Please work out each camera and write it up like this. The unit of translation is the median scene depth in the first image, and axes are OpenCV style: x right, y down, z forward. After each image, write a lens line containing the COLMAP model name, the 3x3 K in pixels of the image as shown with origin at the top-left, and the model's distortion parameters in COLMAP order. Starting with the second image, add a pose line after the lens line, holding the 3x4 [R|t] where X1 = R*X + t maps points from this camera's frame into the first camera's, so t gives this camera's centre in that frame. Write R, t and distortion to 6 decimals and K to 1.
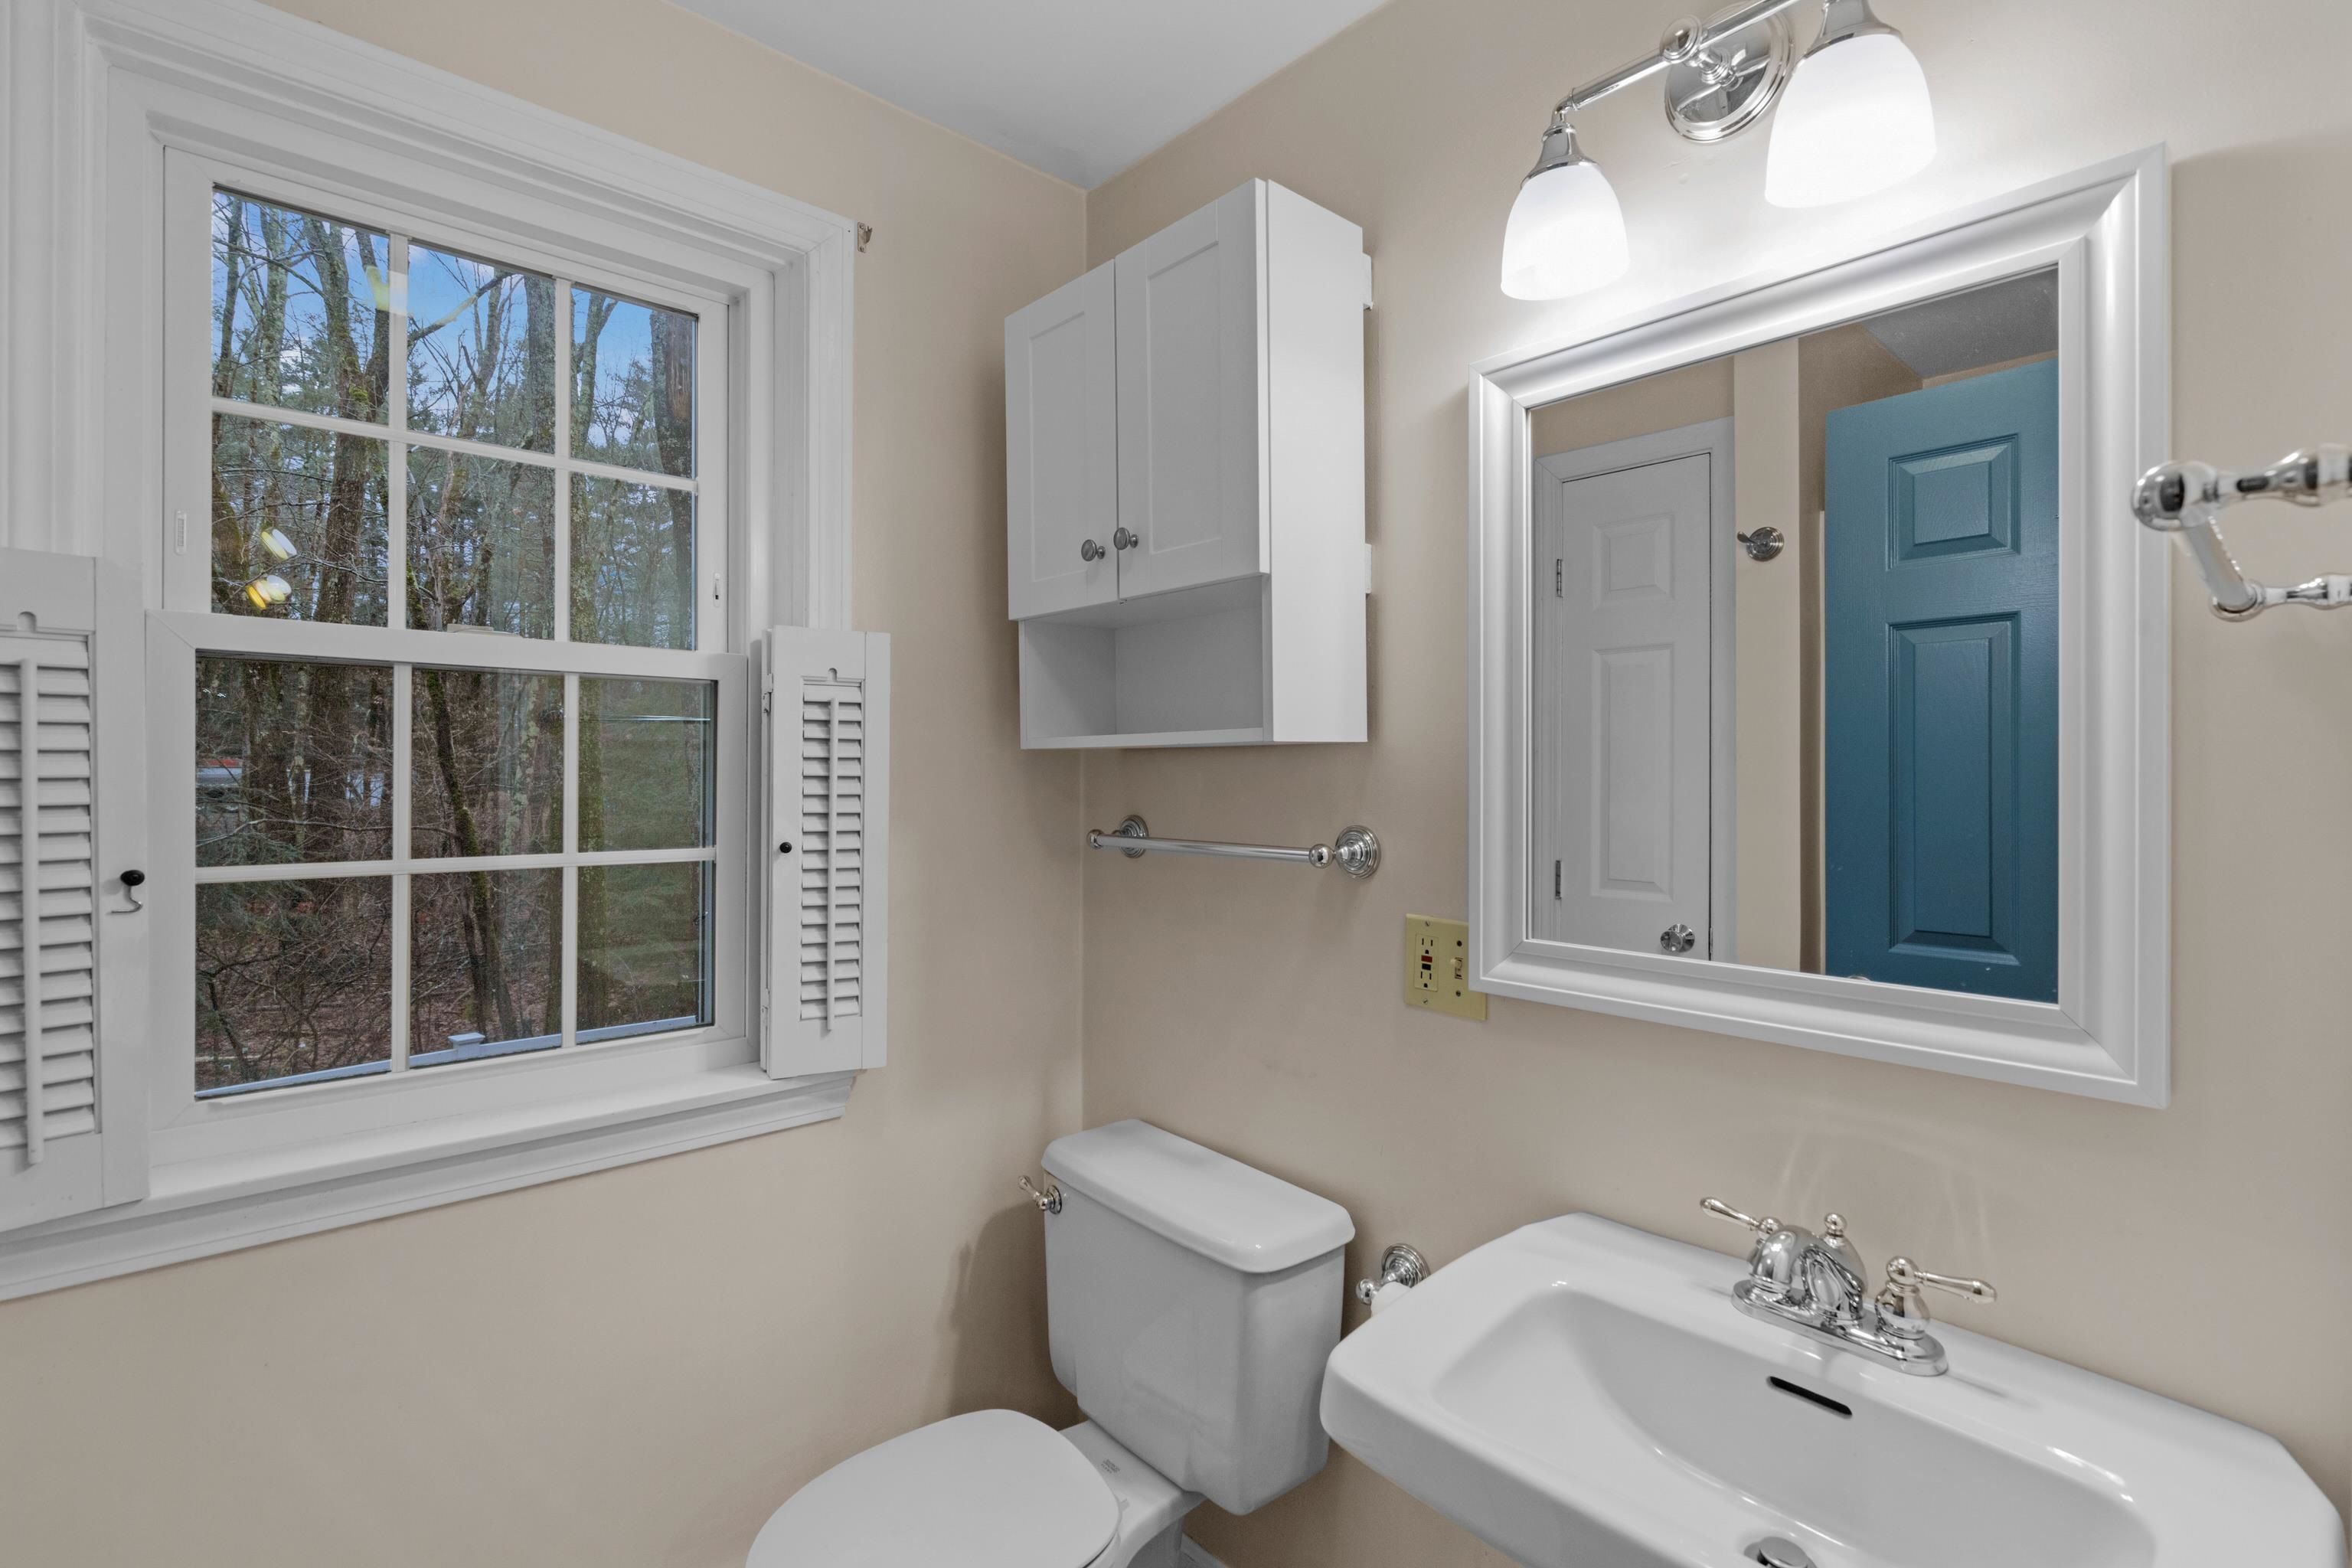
lens RADIAL K [[1081.8, 0, 1178.0], [0, 1081.8, 774.1], [0, 0, 1]] dist [-0.002088, -0.000594]
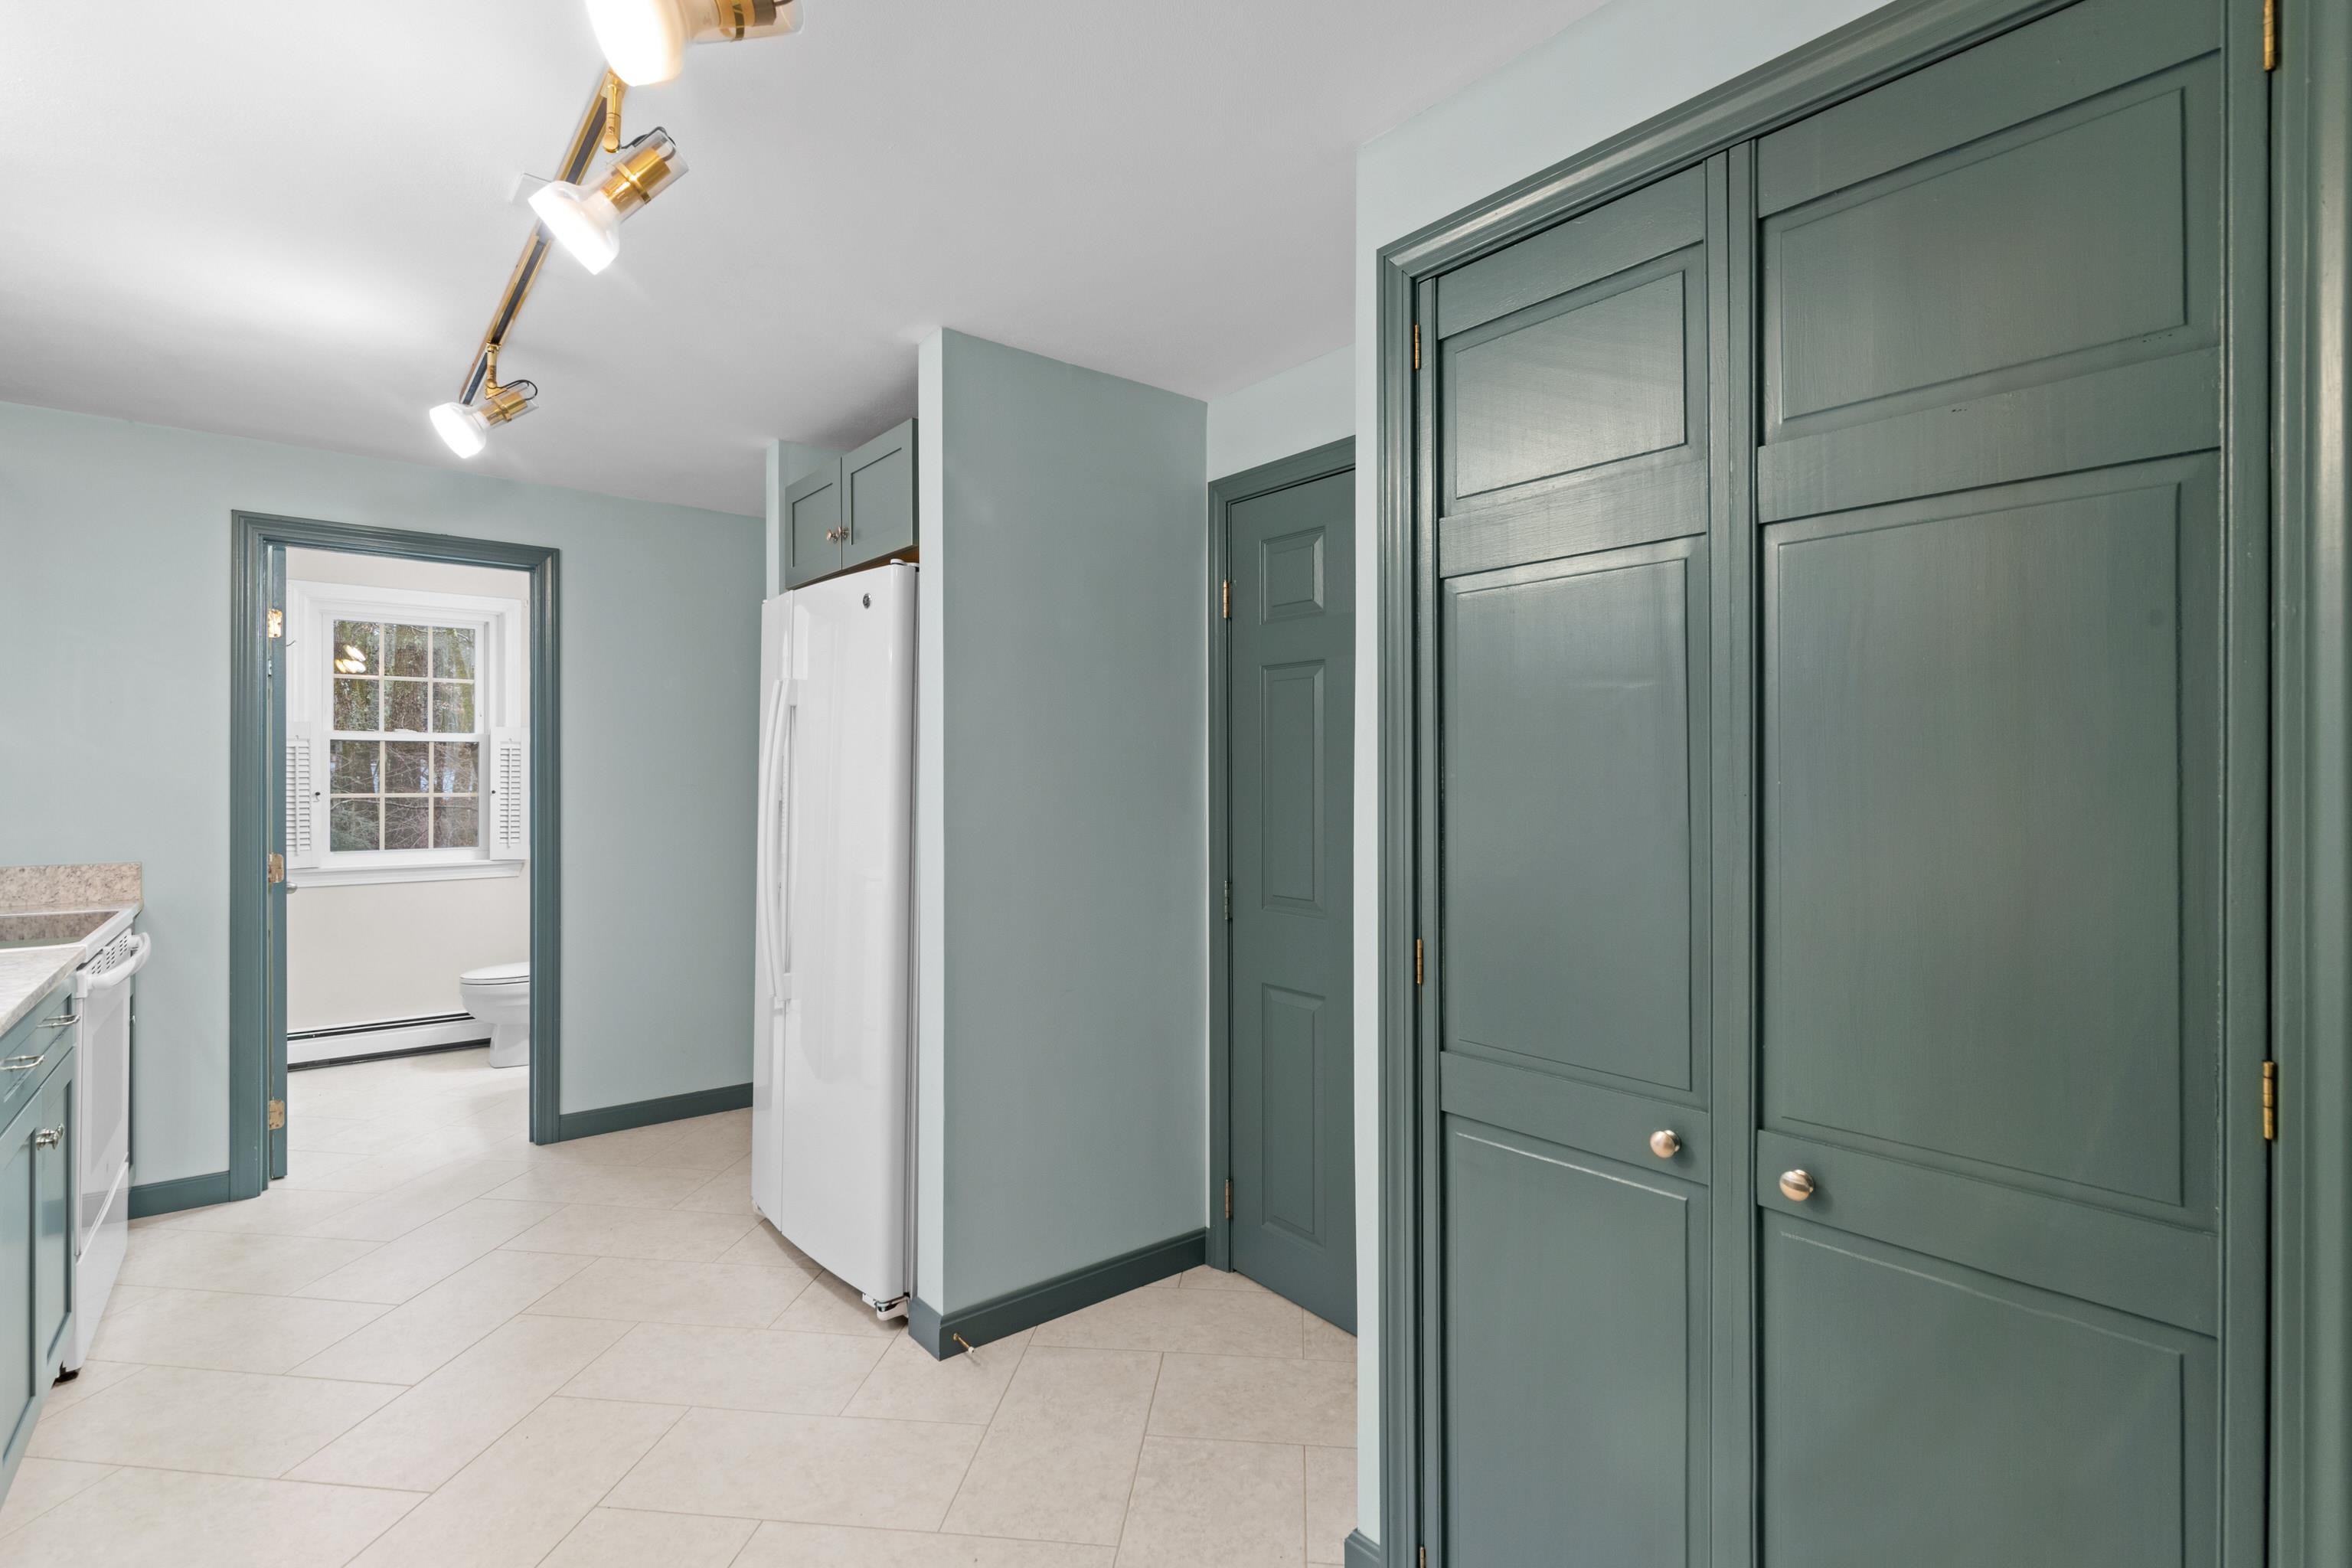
lens RADIAL K [[1081.8, 0, 1189.2], [0, 1081.8, 772.8], [0, 0, 1]] dist [-0.002088, -0.000594]
pose [[0.999024, -0.000129, -0.044167, 1.972905], [0.000190, 0.999999, 0.001384, 0.002568], [0.044167, -0.001391, 0.999023, -2.303461]]
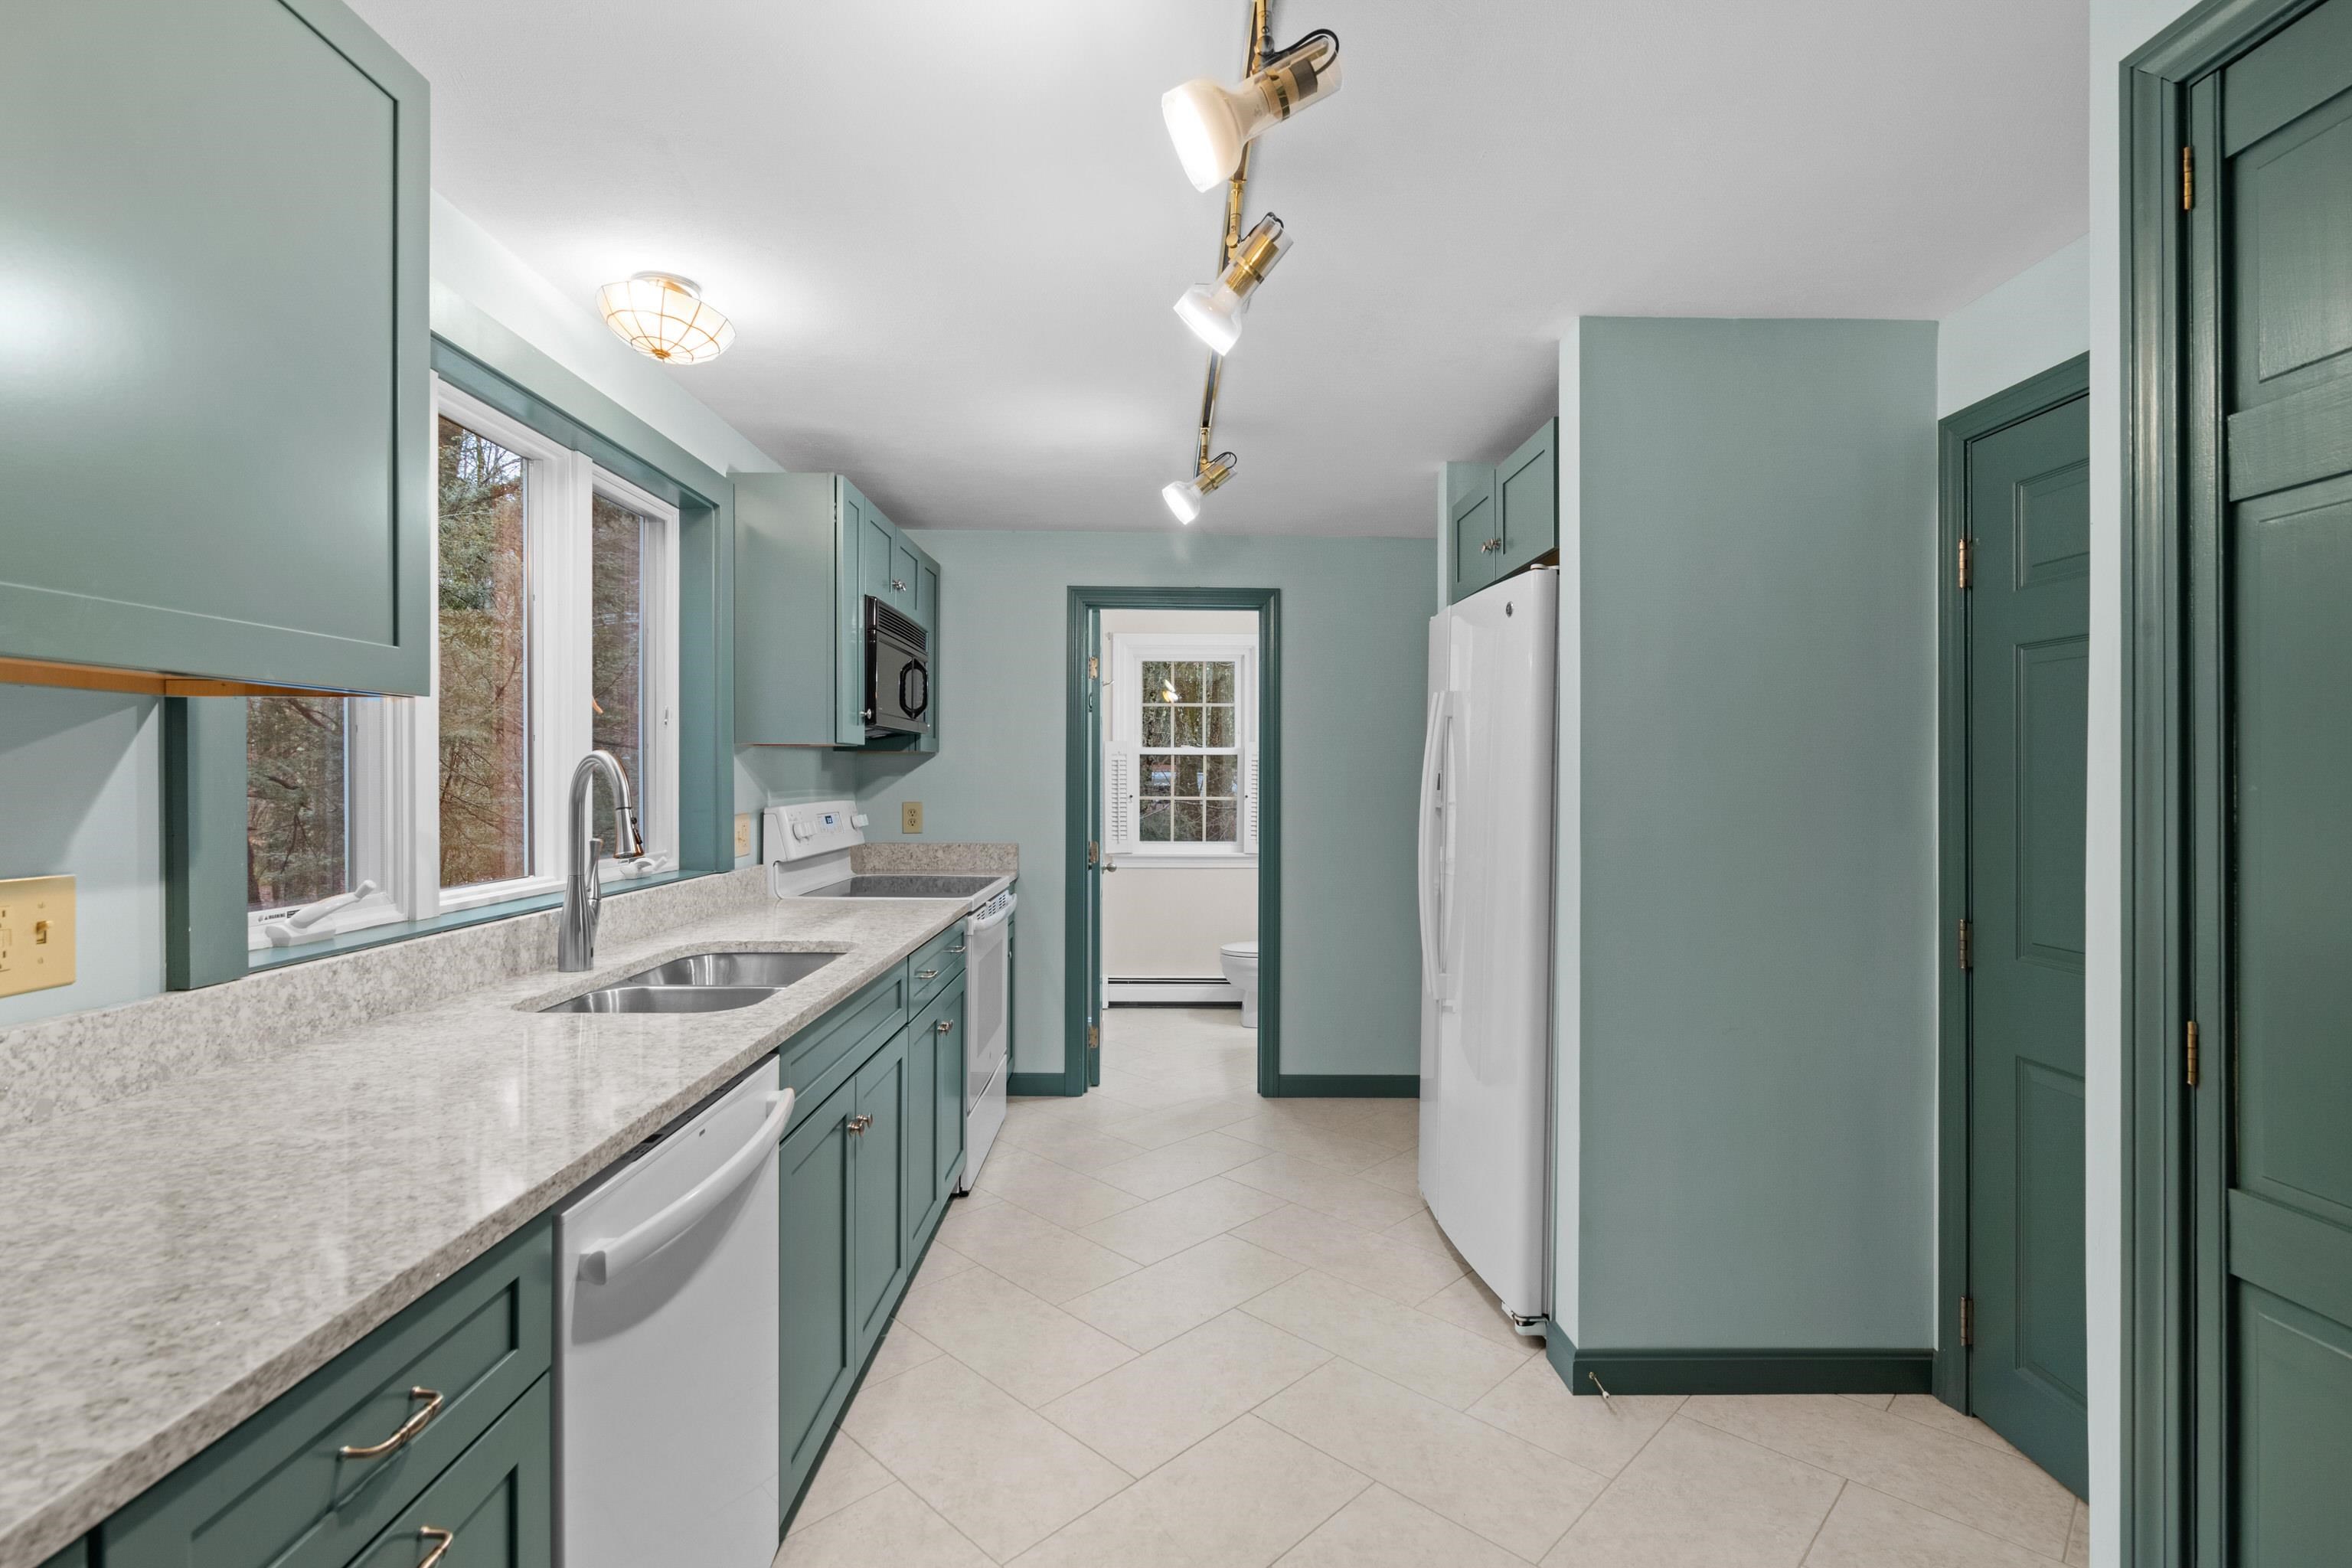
lens RADIAL K [[1081.8, 0, 1184.3], [0, 1081.8, 780.7], [0, 0, 1]] dist [-0.002088, -0.000594]
pose [[0.758954, 0.002482, -0.651139, 2.110362], [-0.001981, 0.999997, 0.001503, 0.001830], [0.651141, 0.000149, 0.758957, -2.247443]]
